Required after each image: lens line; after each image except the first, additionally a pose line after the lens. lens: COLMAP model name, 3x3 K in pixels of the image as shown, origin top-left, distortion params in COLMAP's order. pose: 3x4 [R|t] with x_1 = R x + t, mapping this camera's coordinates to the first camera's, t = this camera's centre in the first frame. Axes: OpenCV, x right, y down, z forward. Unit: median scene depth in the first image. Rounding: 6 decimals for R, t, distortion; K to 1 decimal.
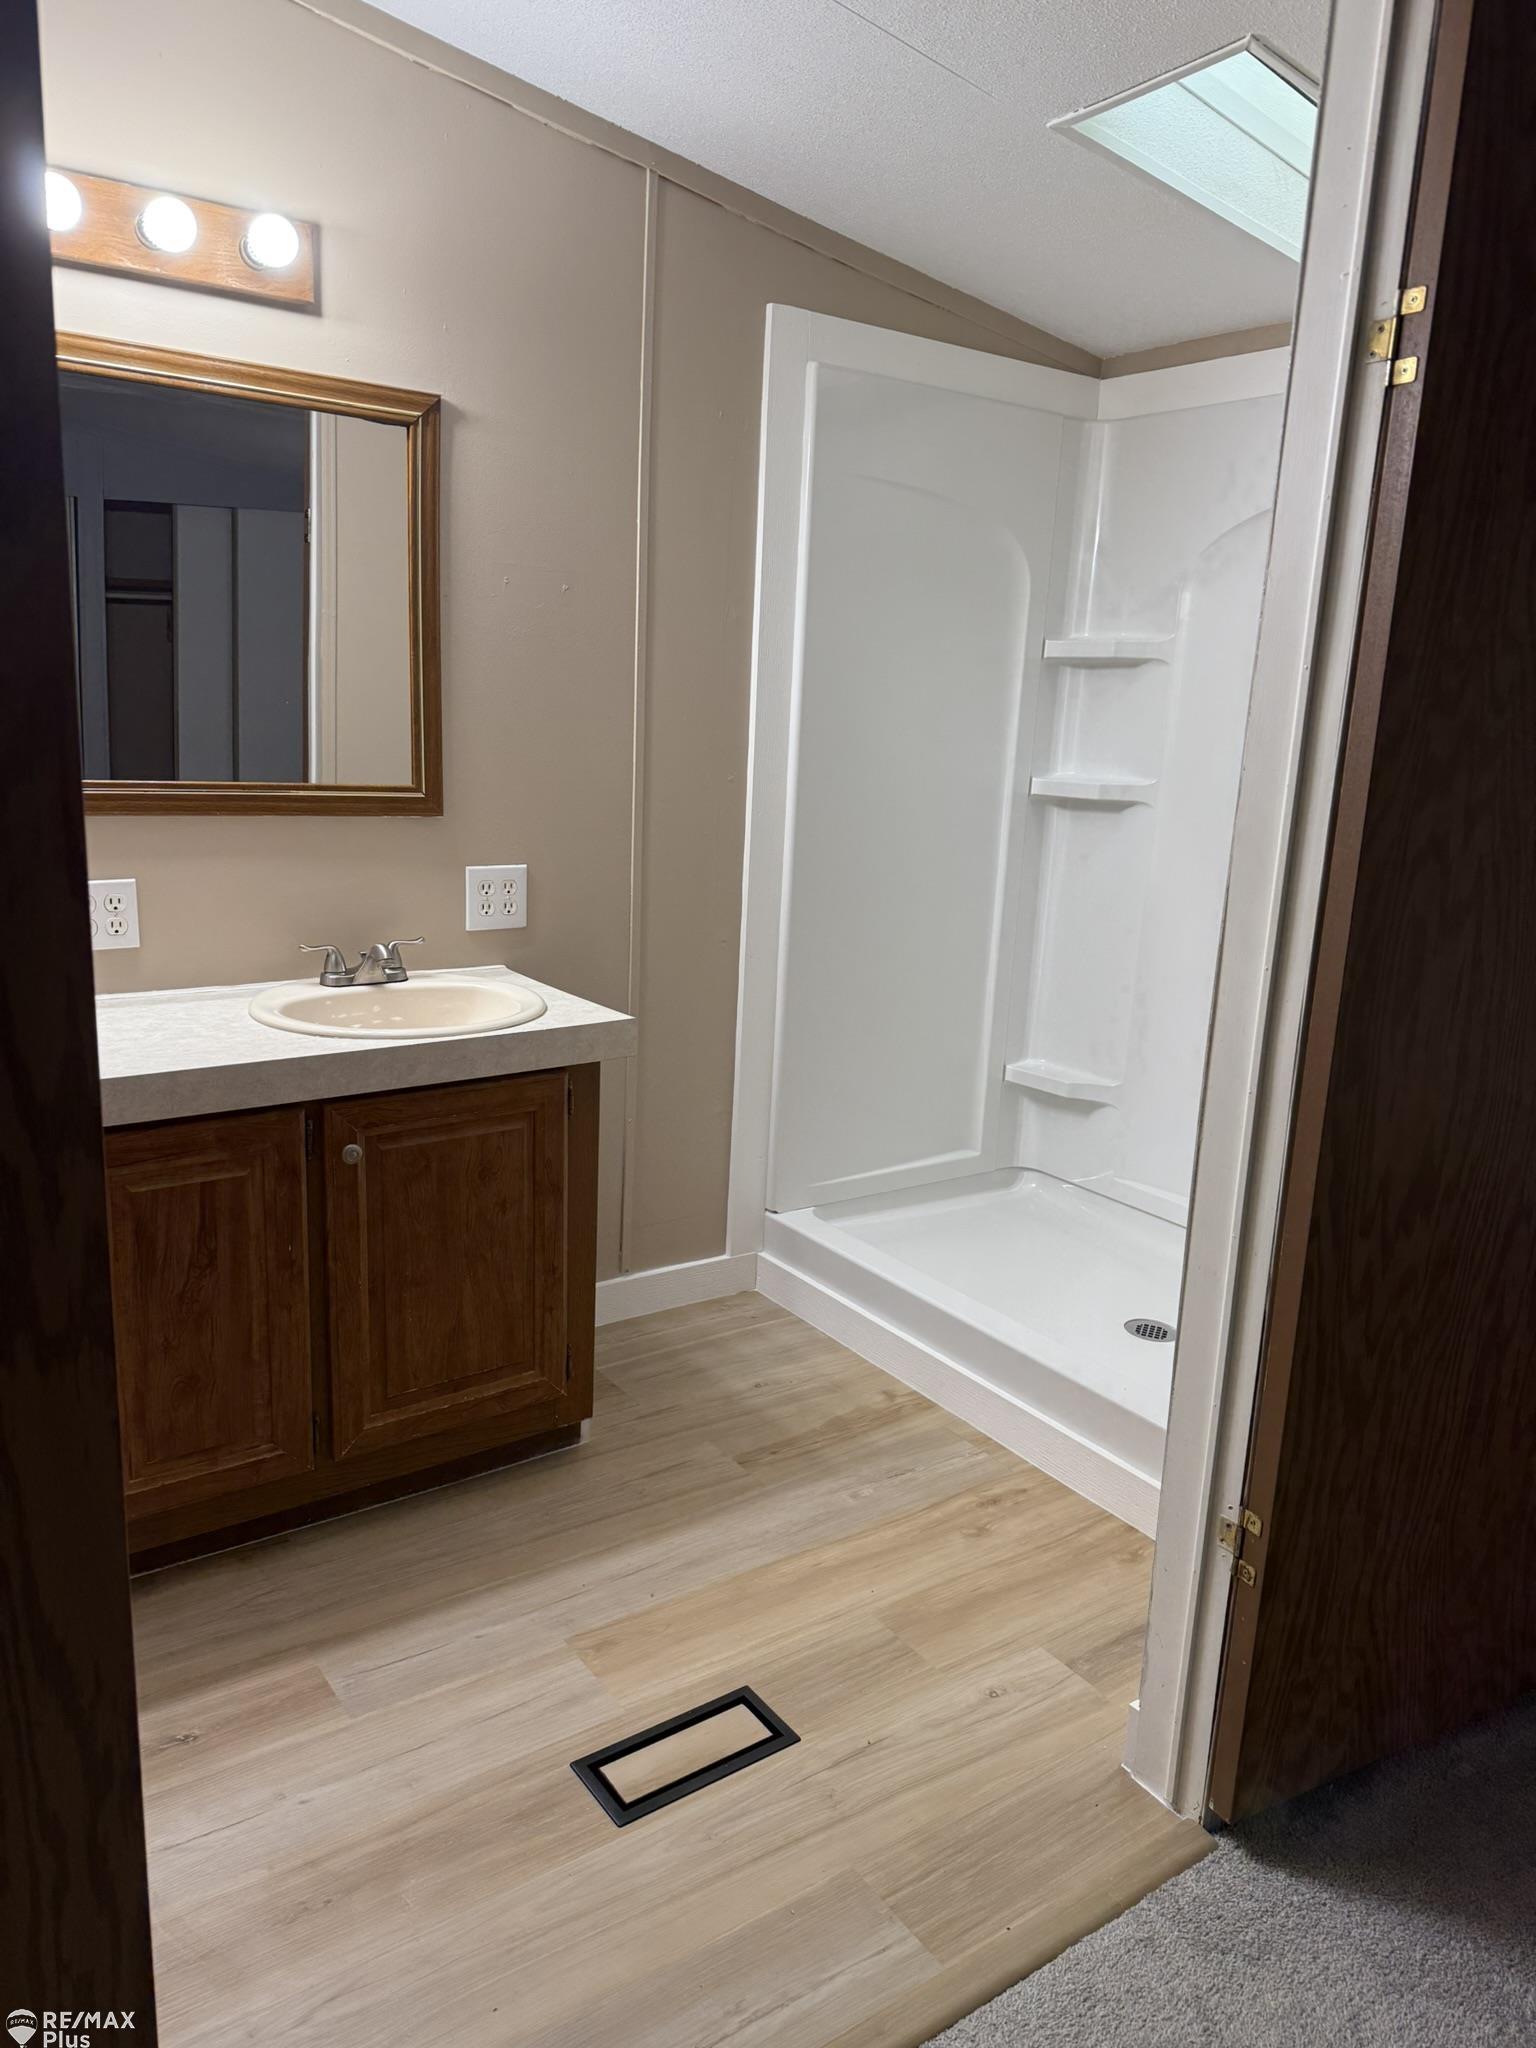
lens RADIAL K [[1427.7, 0, 767.5], [0, 1427.7, 1019.4], [0, 0, 1]] dist [0.107846, -0.119816]
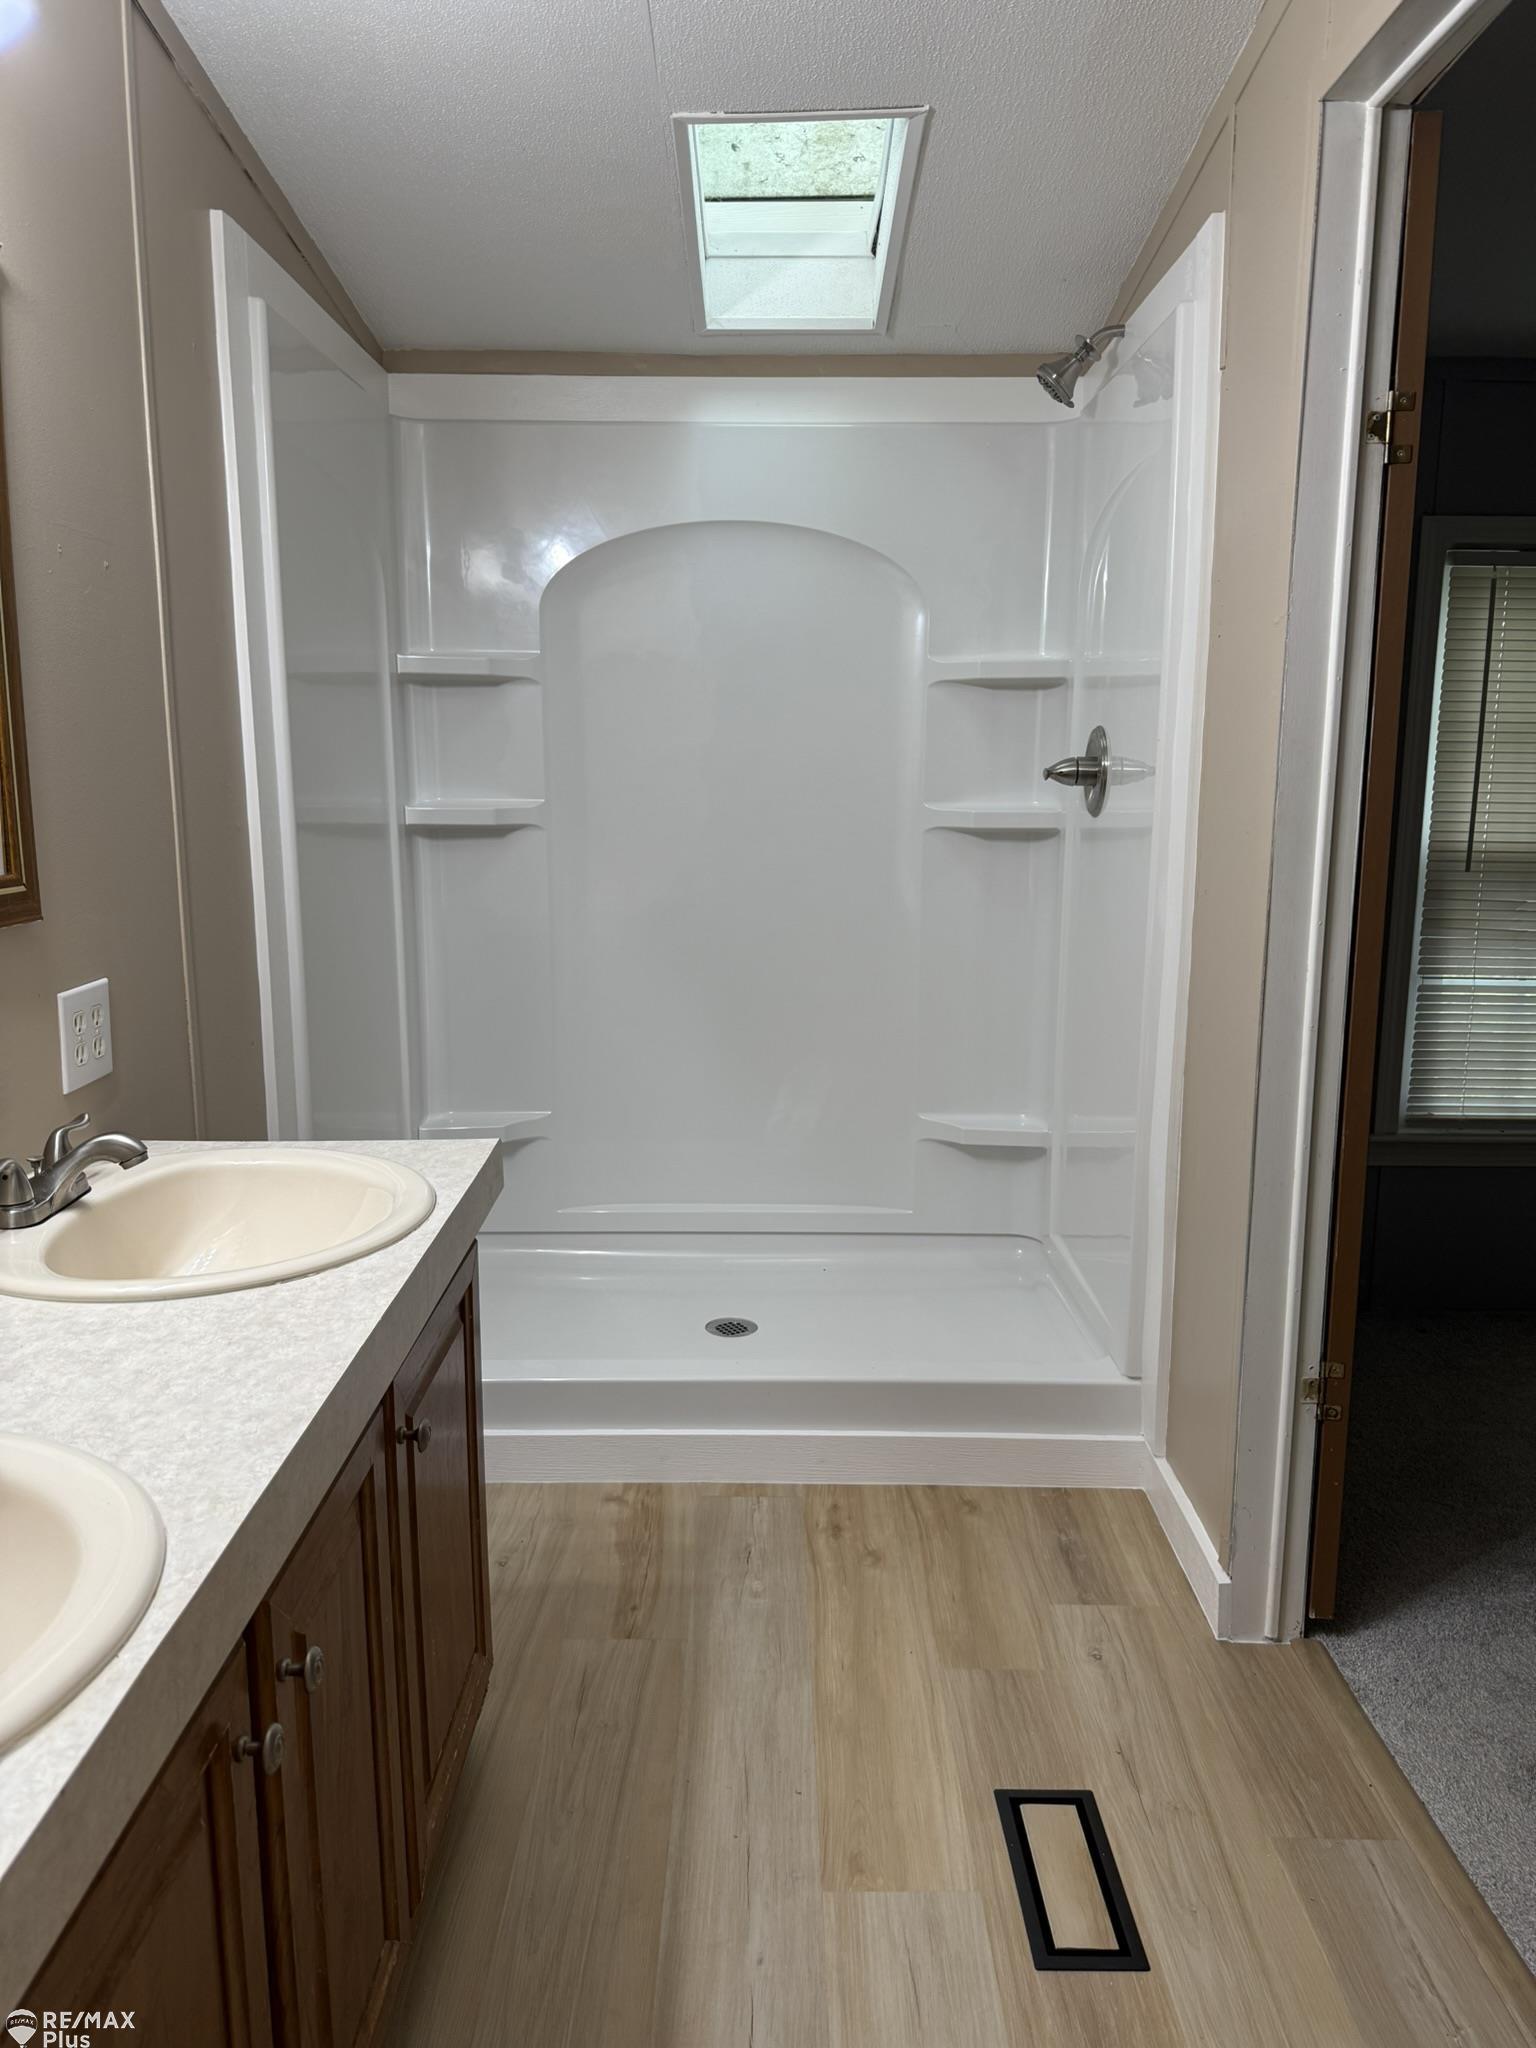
lens RADIAL K [[1441.4, 0, 757.9], [0, 1441.4, 1030.0], [0, 0, 1]] dist [0.042505, -0.028682]
pose [[0.580436, -0.190754, 0.791648, -0.622258], [0.196556, 0.976249, 0.091121, -0.104150], [-0.790227, 0.102713, 0.604145, 0.432910]]
